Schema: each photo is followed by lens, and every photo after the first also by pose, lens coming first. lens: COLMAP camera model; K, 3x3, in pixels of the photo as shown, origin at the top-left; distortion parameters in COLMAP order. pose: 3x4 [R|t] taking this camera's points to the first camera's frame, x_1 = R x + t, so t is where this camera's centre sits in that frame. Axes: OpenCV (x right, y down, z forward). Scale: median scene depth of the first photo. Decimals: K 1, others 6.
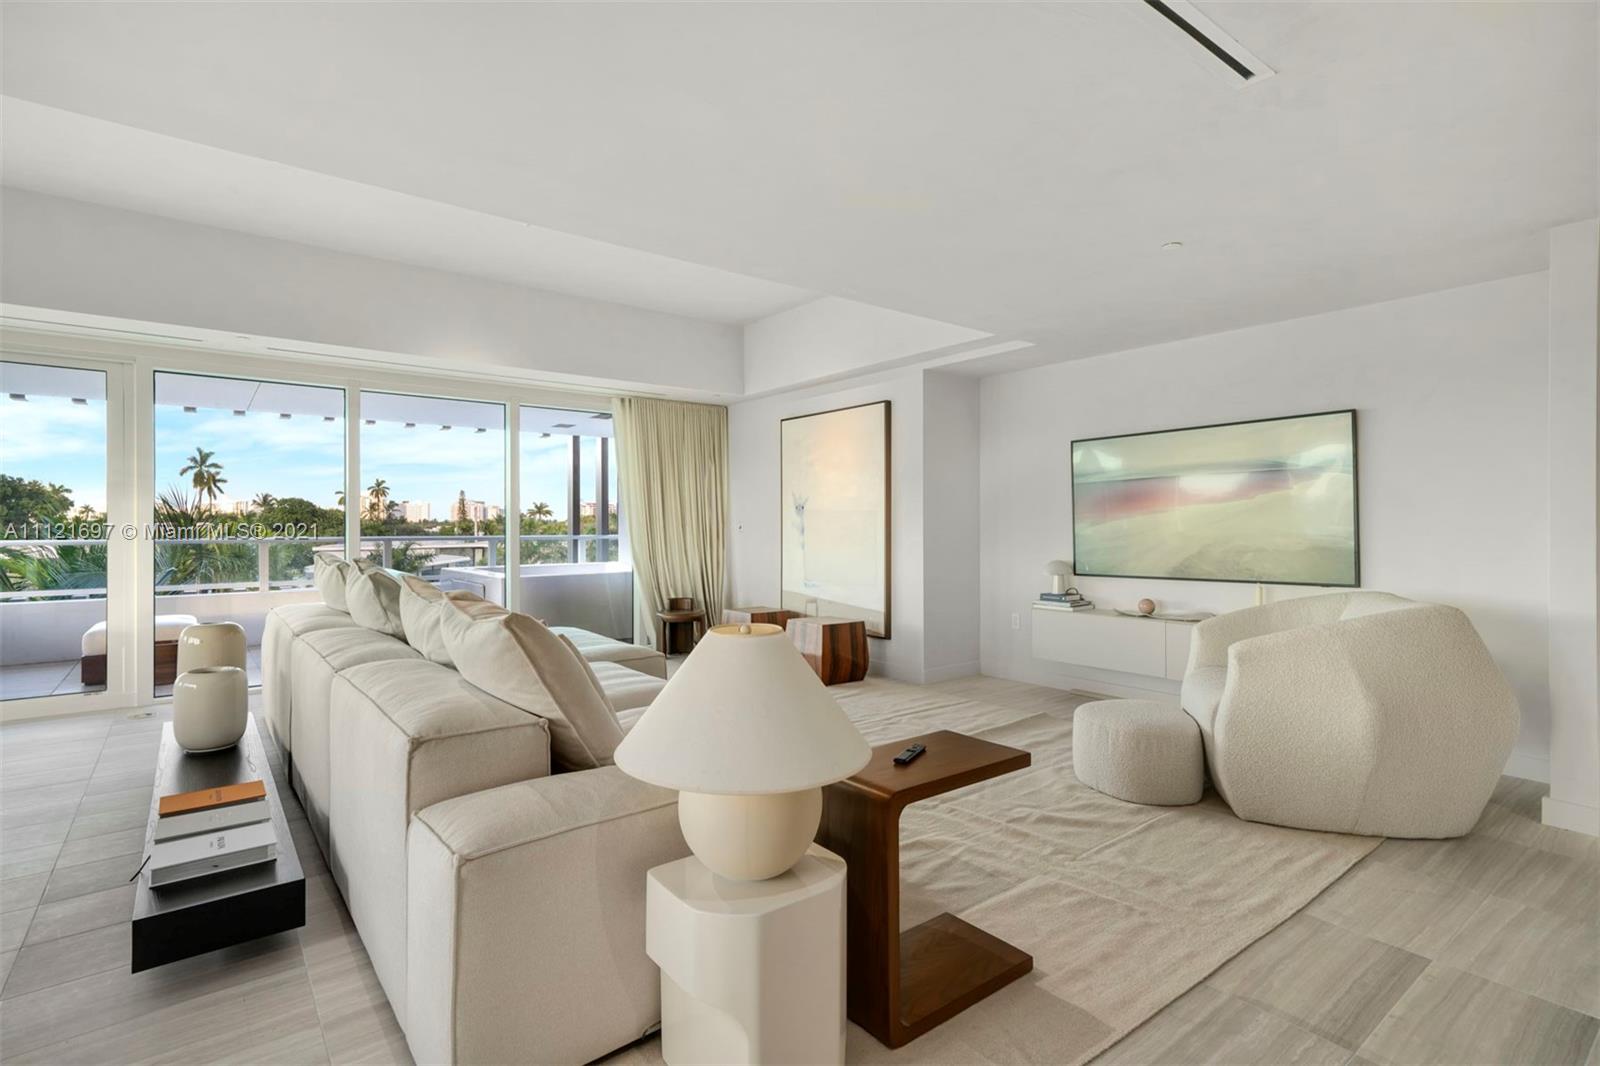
lens RADIAL K [[770.1, 0, 787.1], [0, 770.1, 530.8], [0, 0, 1]] dist [0.006111, 0.000719]
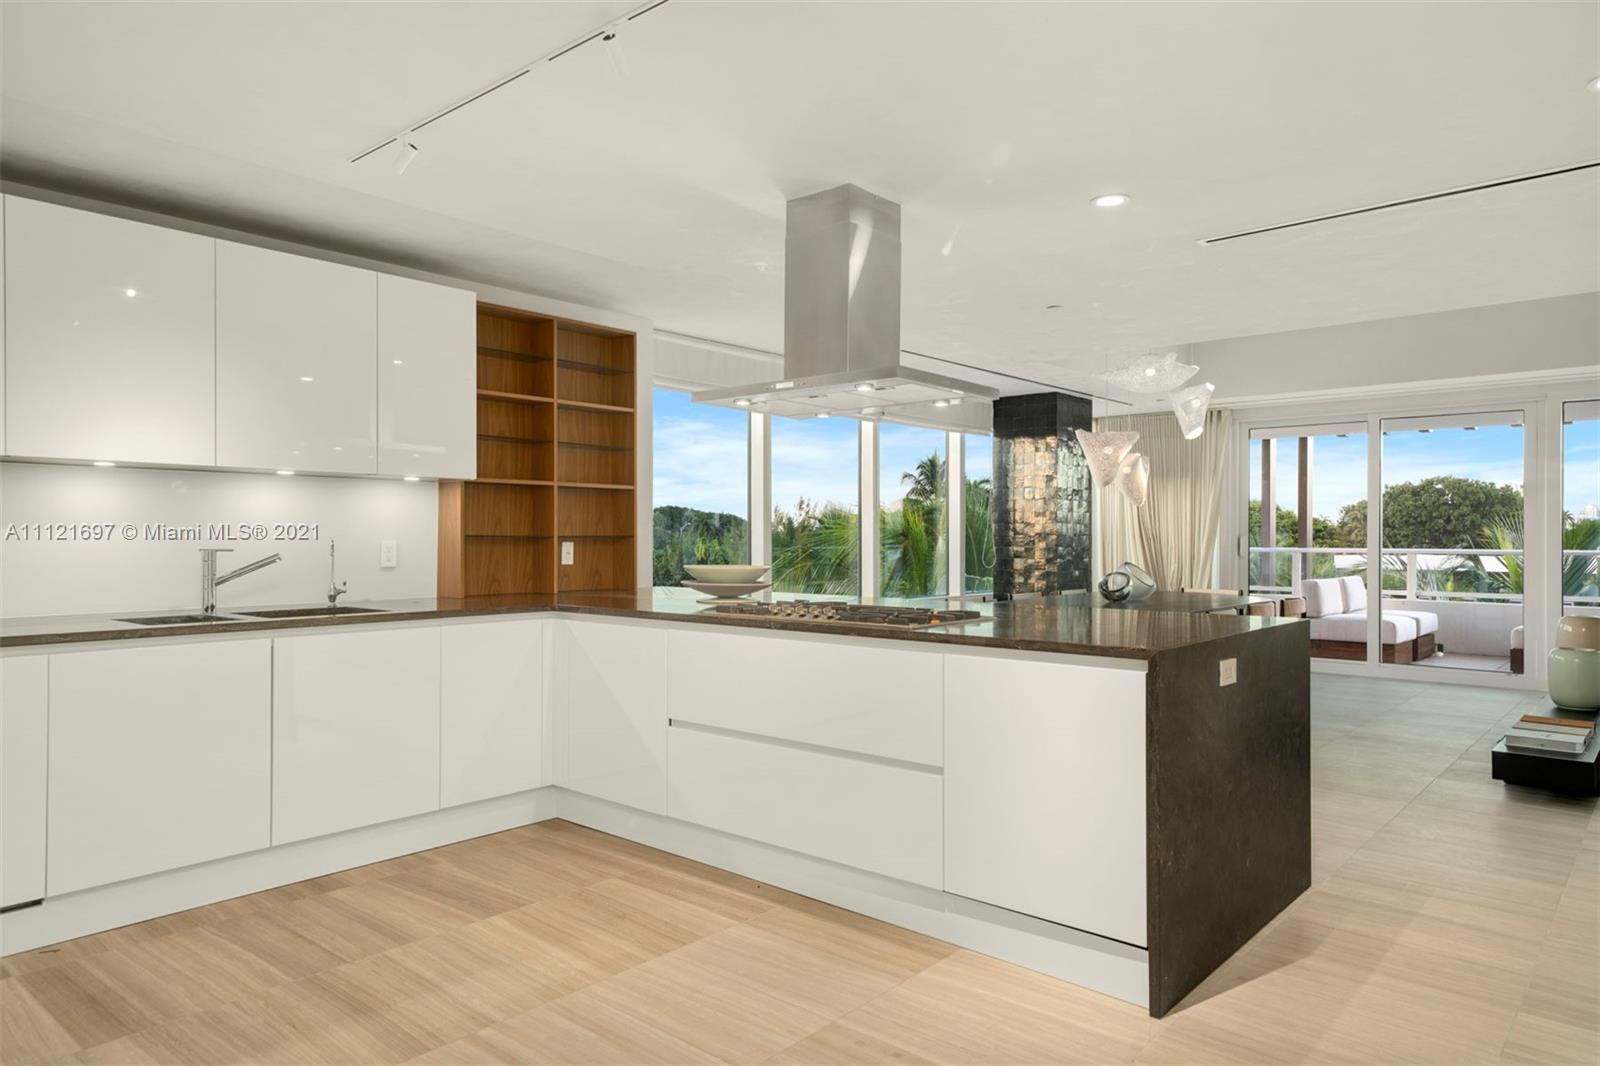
lens RADIAL K [[1001.1, 0, 796.7], [0, 1001.1, 542.3], [0, 0, 1]] dist [0.010119, -0.002842]
pose [[0.184460, 0.006937, -0.982816, 0.306257], [-0.007699, 0.999955, 0.005613, -0.000444], [0.982810, 0.006532, 0.184505, -0.274065]]
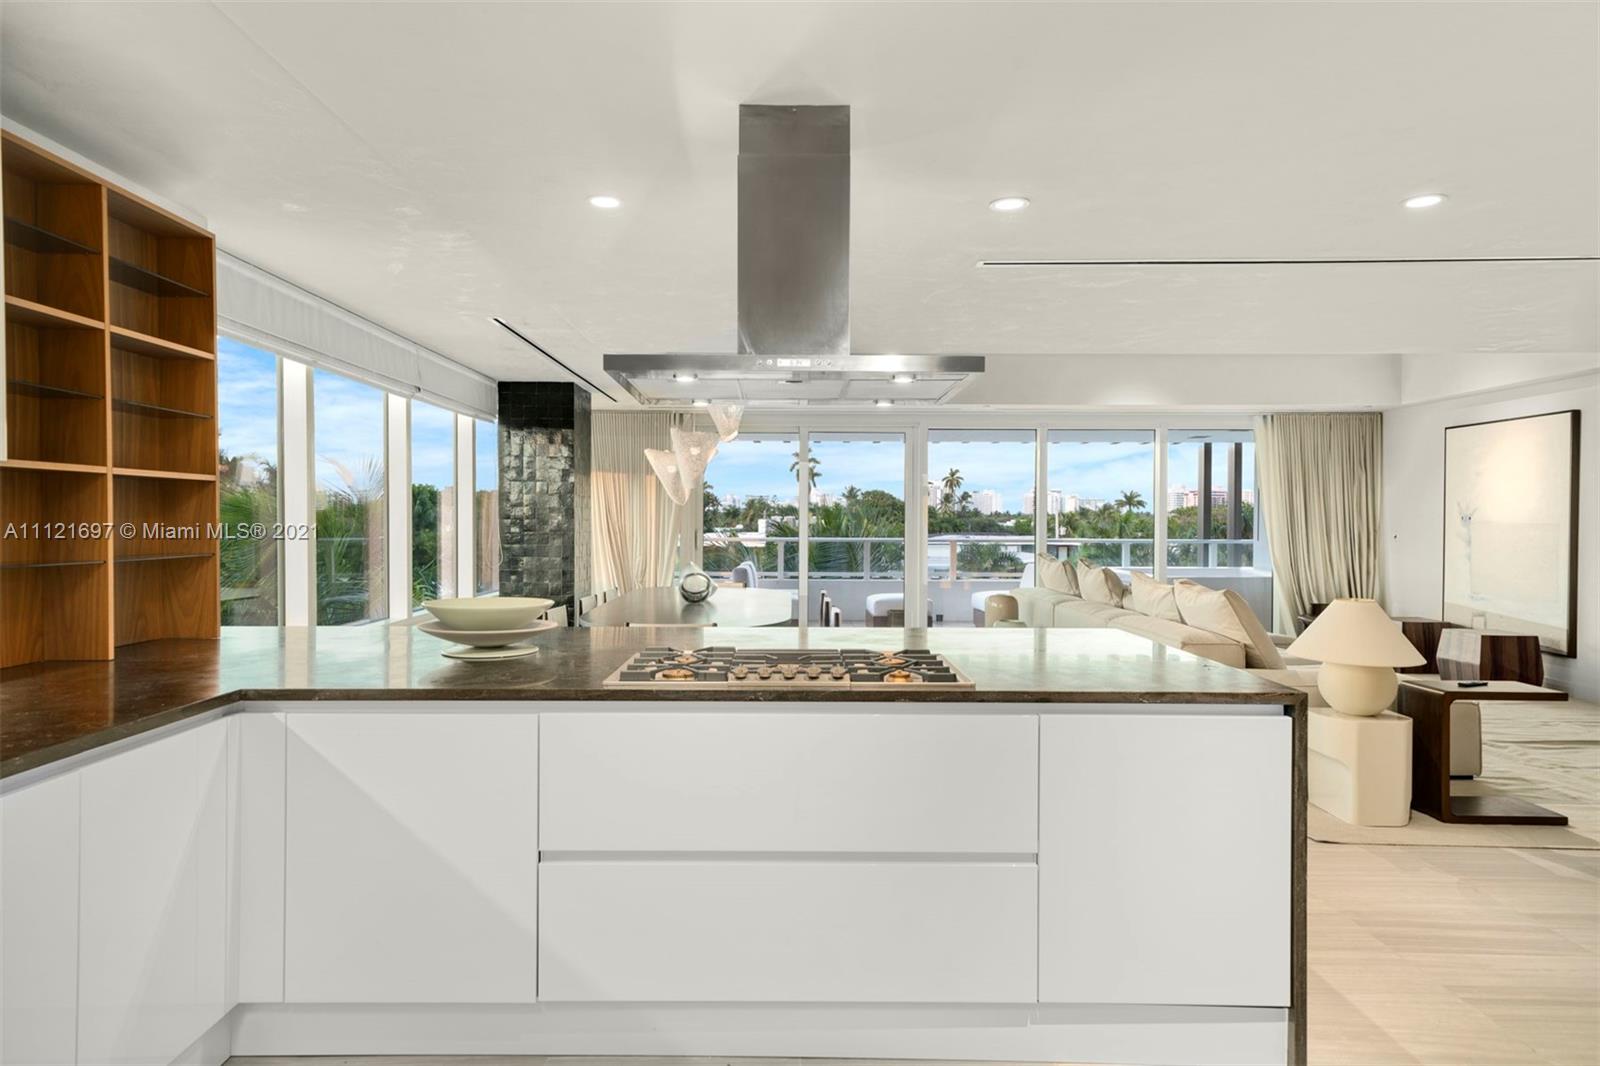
lens RADIAL K [[937.4, 0, 780.0], [0, 937.4, 535.5], [0, 0, 1]] dist [0.015913, 0.000356]
pose [[0.786667, 0.015059, -0.617193, 0.064072], [-0.008321, 0.999870, 0.013791, -0.015843], [0.617321, -0.005713, 0.786691, -0.427239]]
